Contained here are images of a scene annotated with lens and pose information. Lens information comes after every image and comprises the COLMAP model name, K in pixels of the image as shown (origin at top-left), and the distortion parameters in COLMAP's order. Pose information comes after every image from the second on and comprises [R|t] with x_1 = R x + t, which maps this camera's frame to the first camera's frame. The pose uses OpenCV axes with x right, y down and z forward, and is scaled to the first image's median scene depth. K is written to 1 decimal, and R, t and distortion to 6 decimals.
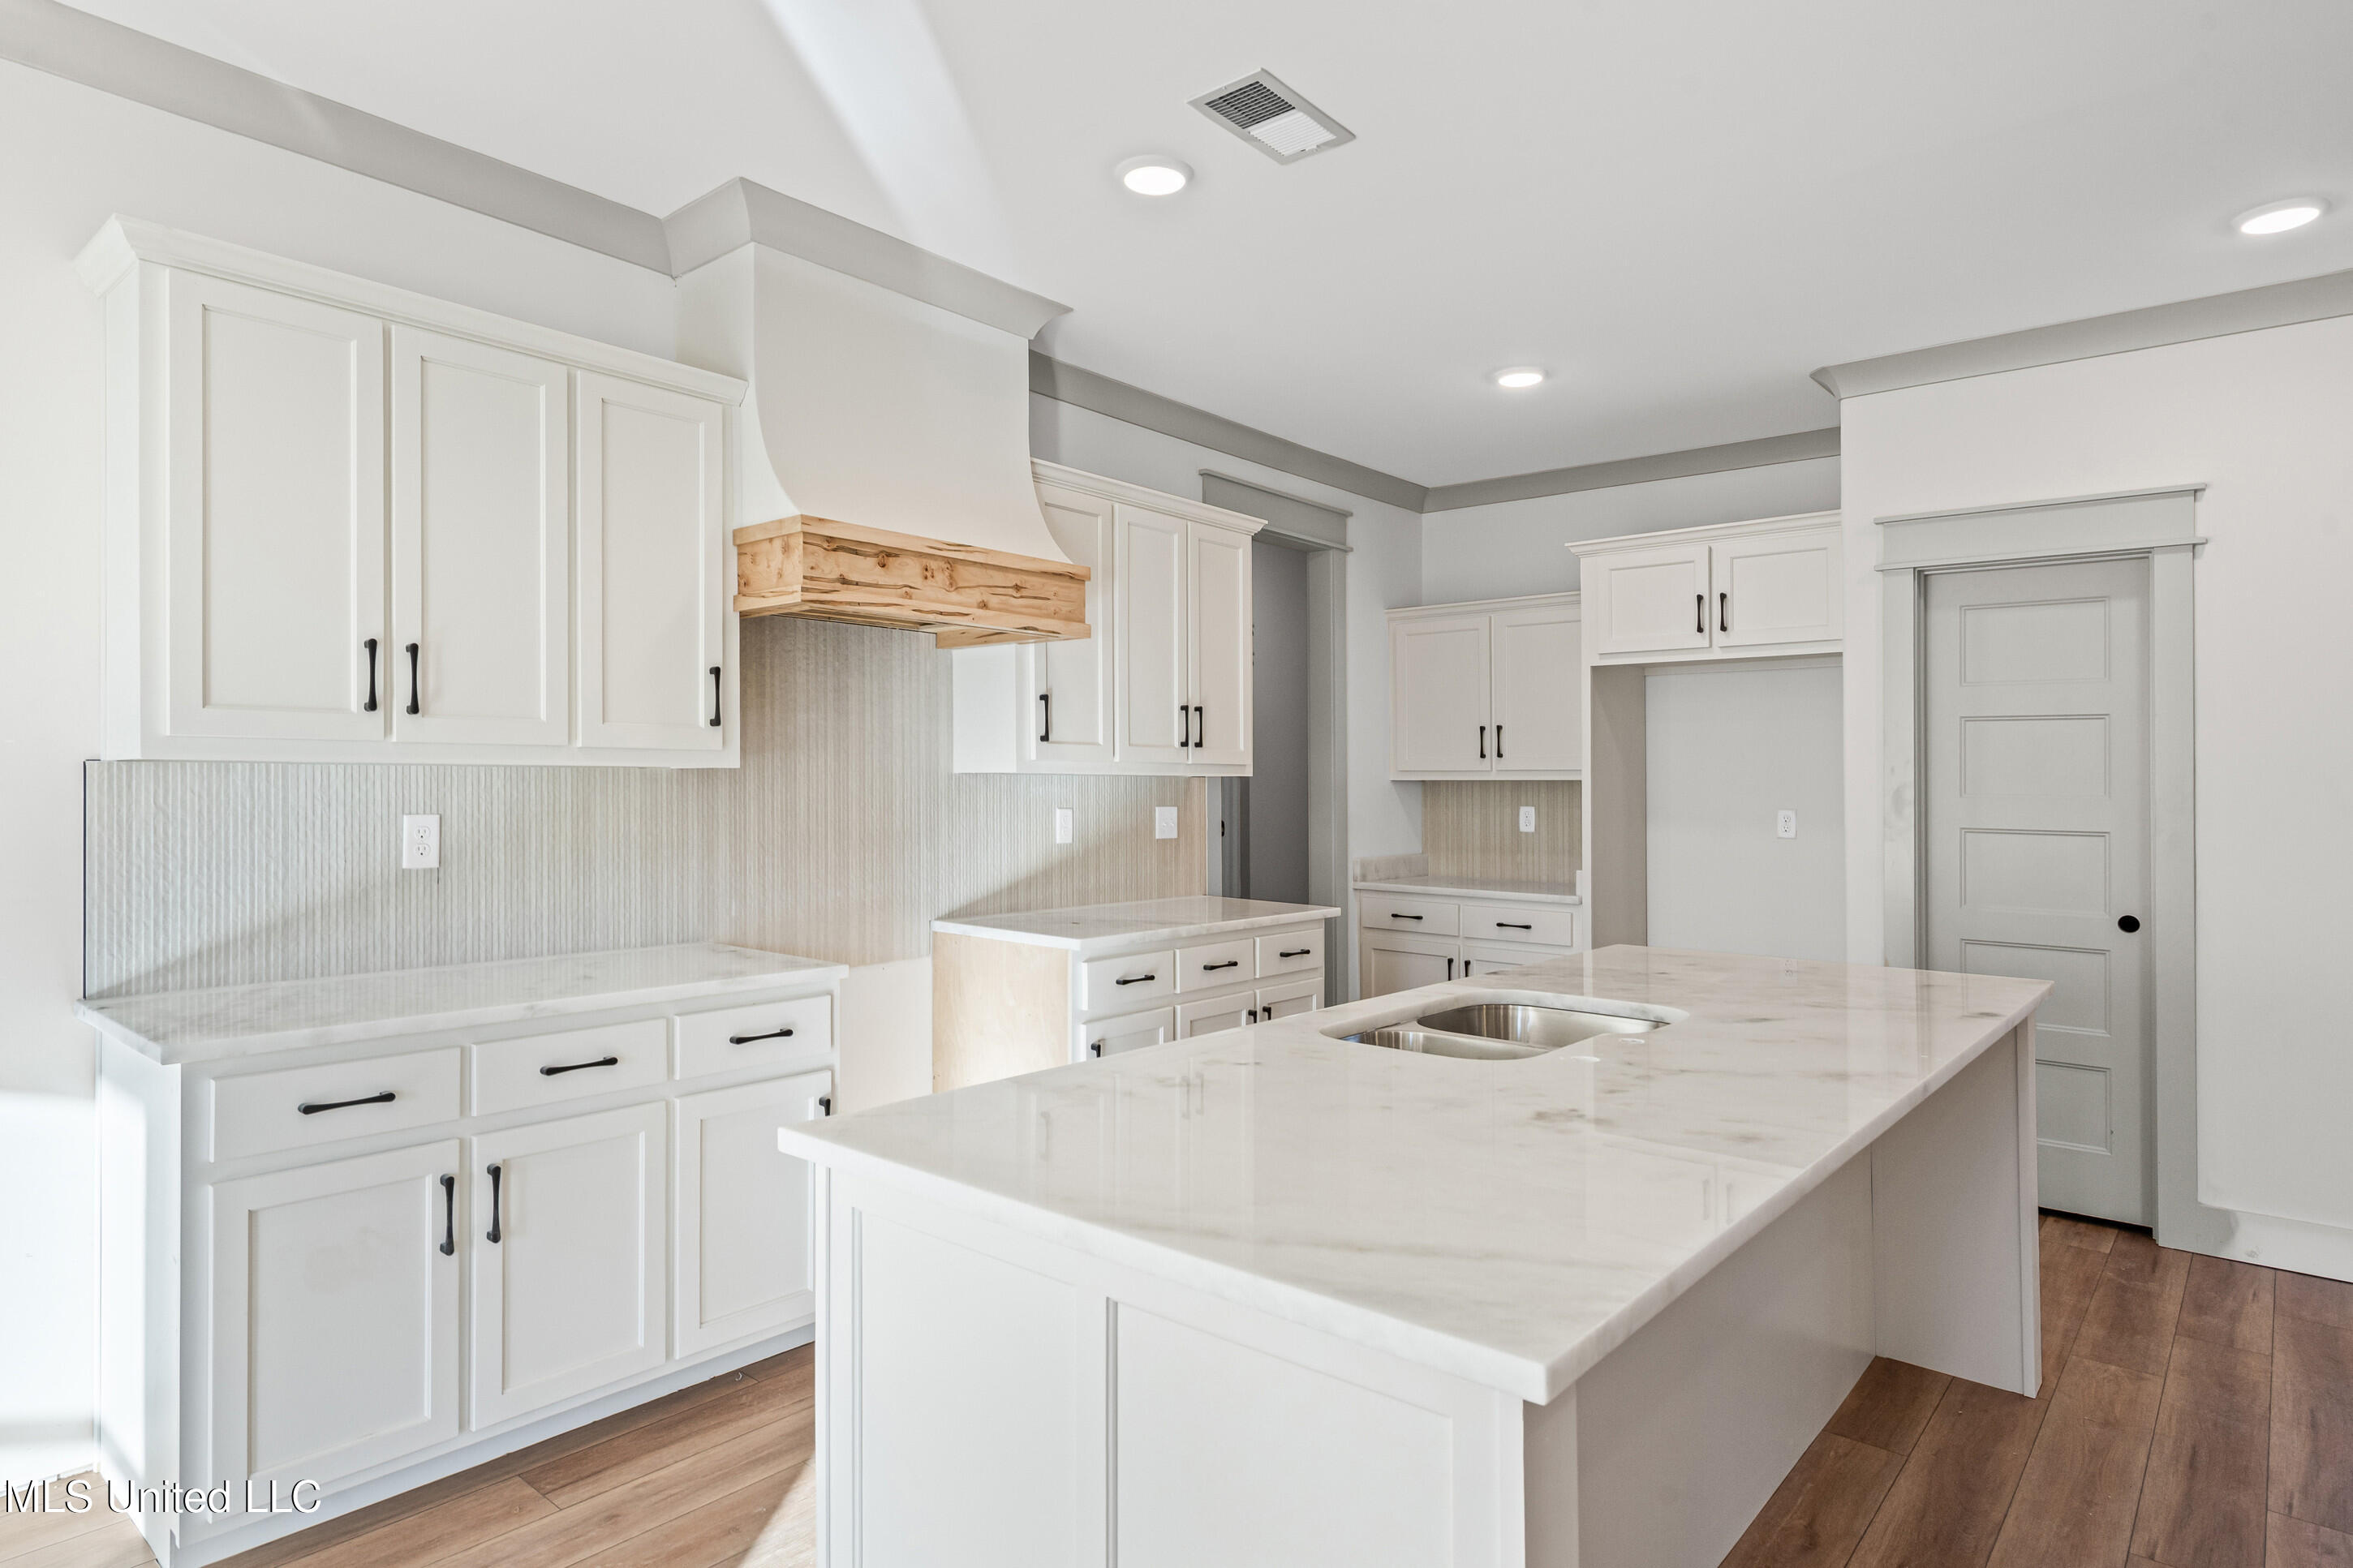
lens RADIAL K [[1314.4, 0, 1176.5], [0, 1314.4, 784.0], [0, 0, 1]] dist [0.016216, 0.000159]
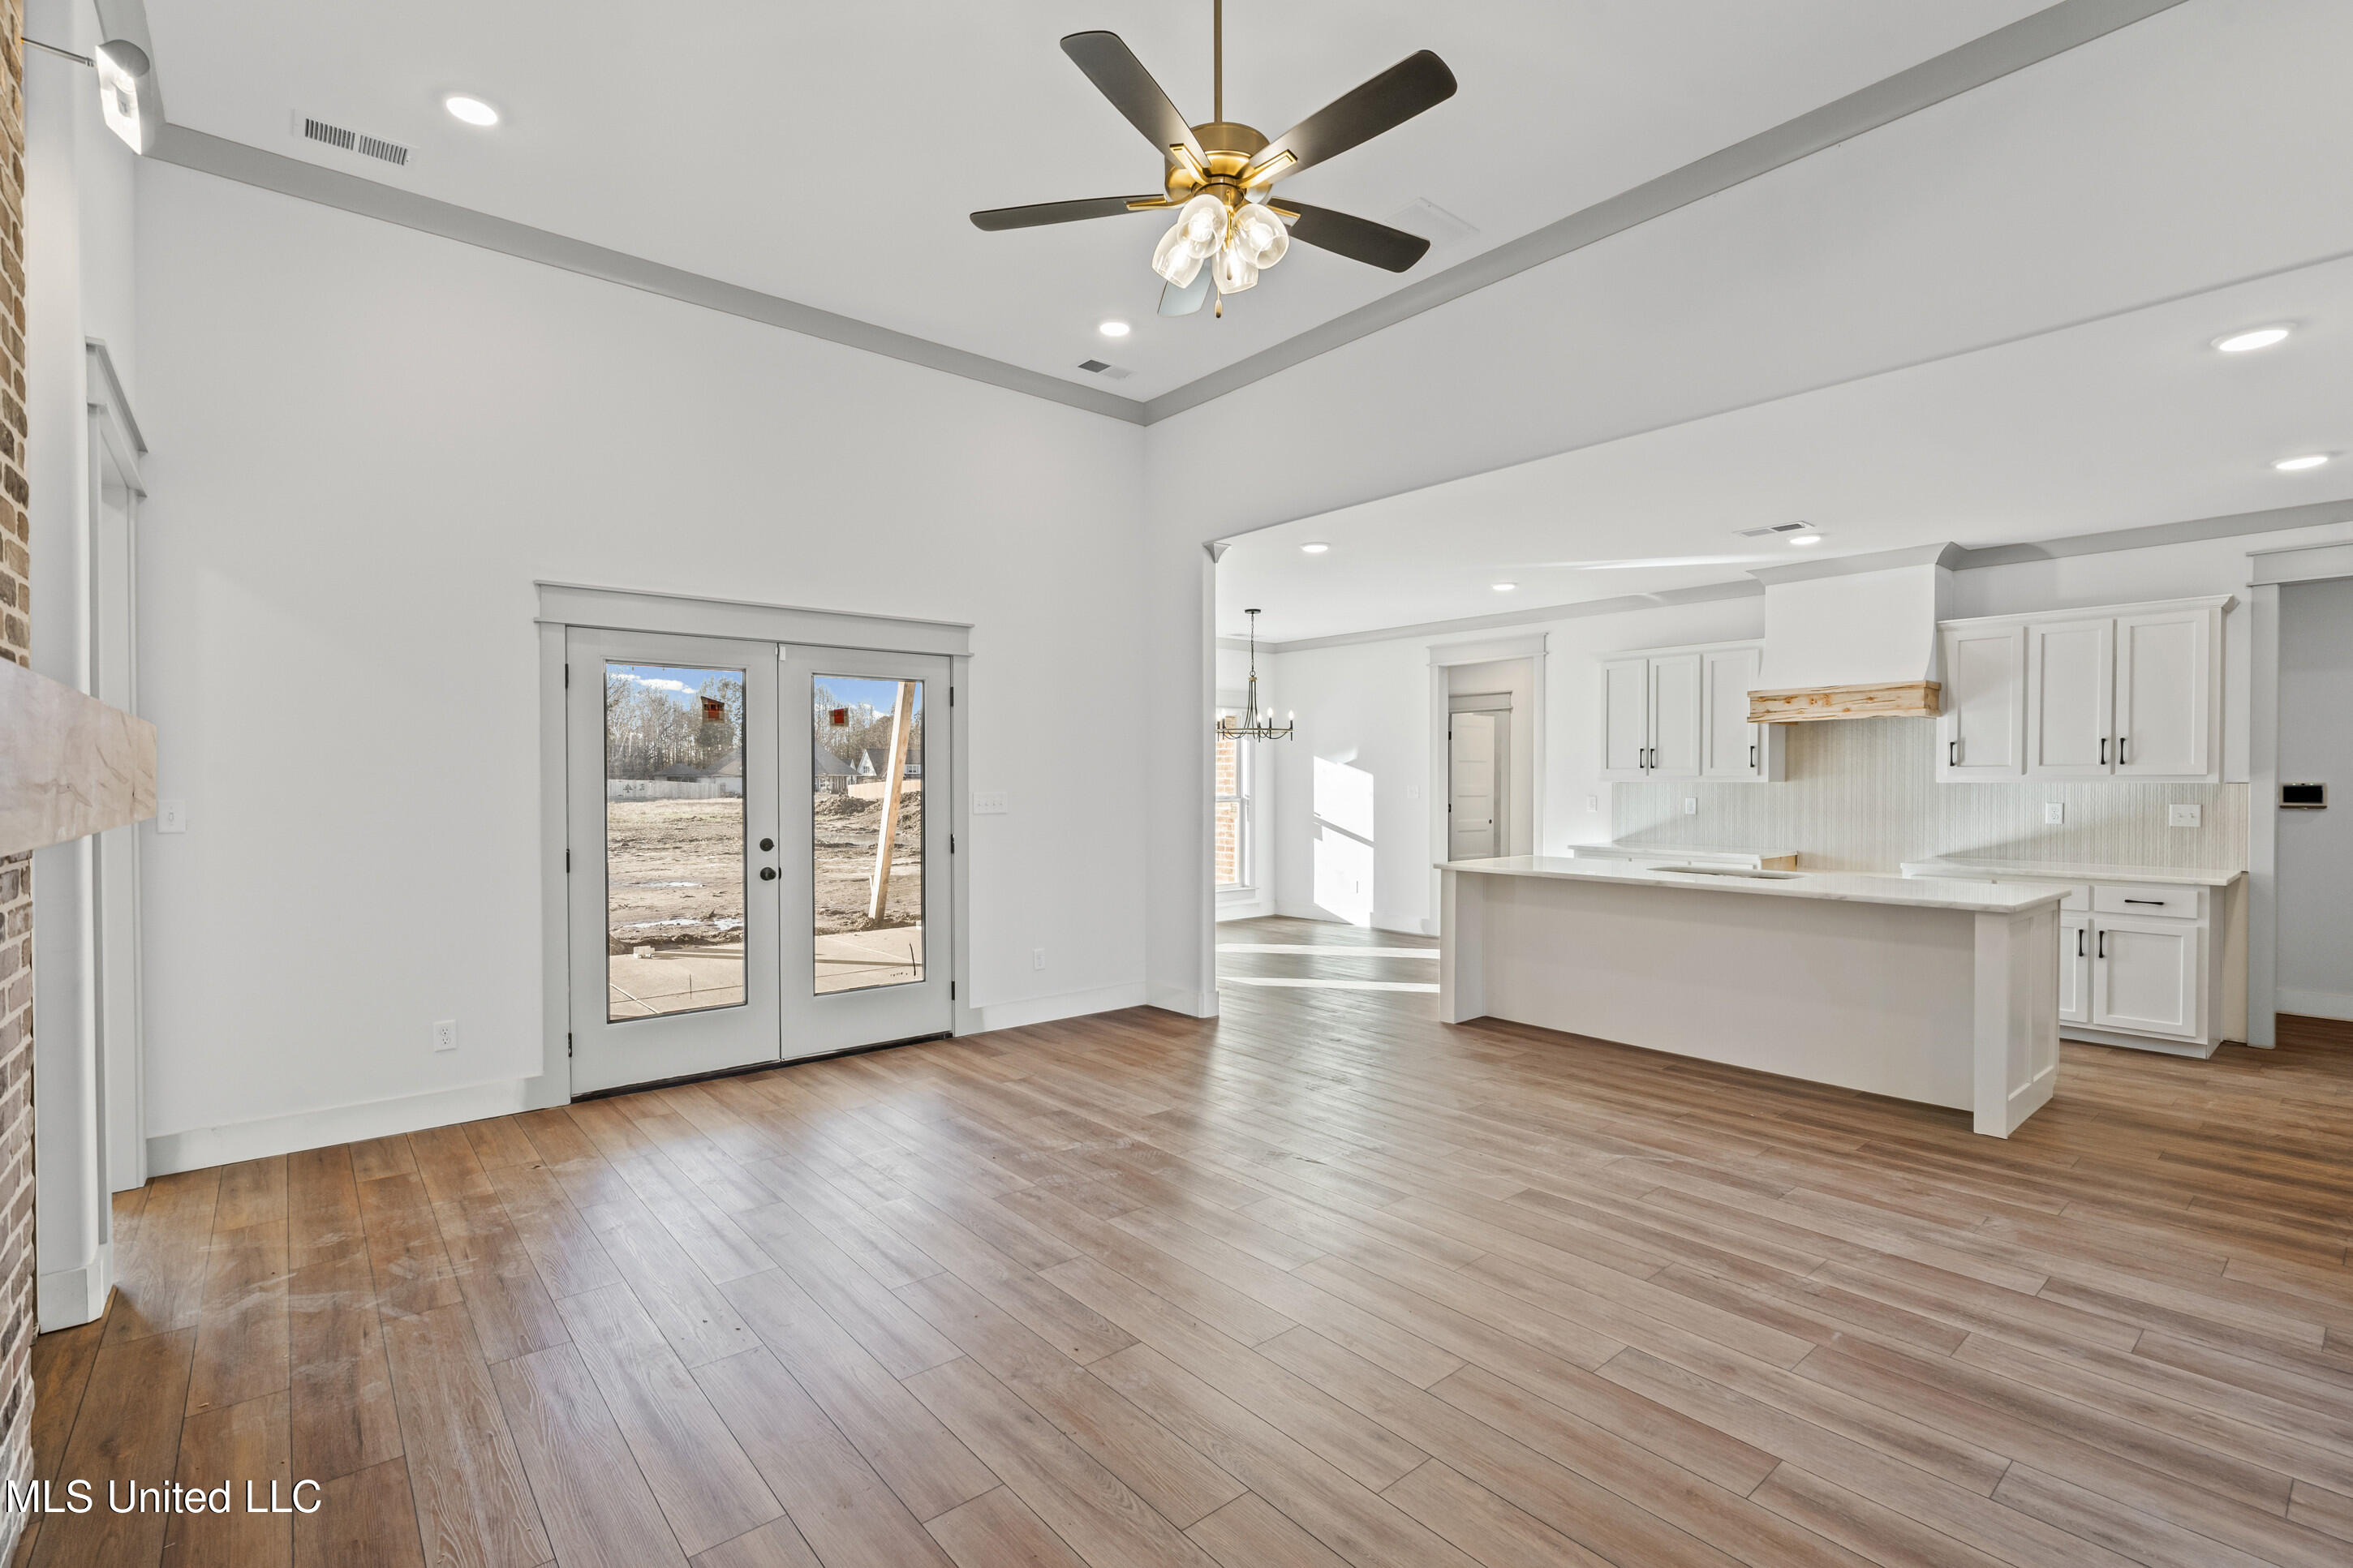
lens RADIAL K [[1073.4, 0, 1170.8], [0, 1073.4, 787.3], [0, 0, 1]] dist [-0.000053, -0.000269]
pose [[-0.150185, 0.002778, -0.988654, 1.713874], [0.003928, 0.999990, 0.002214, -0.010171], [0.988650, -0.003551, -0.150194, 0.111505]]
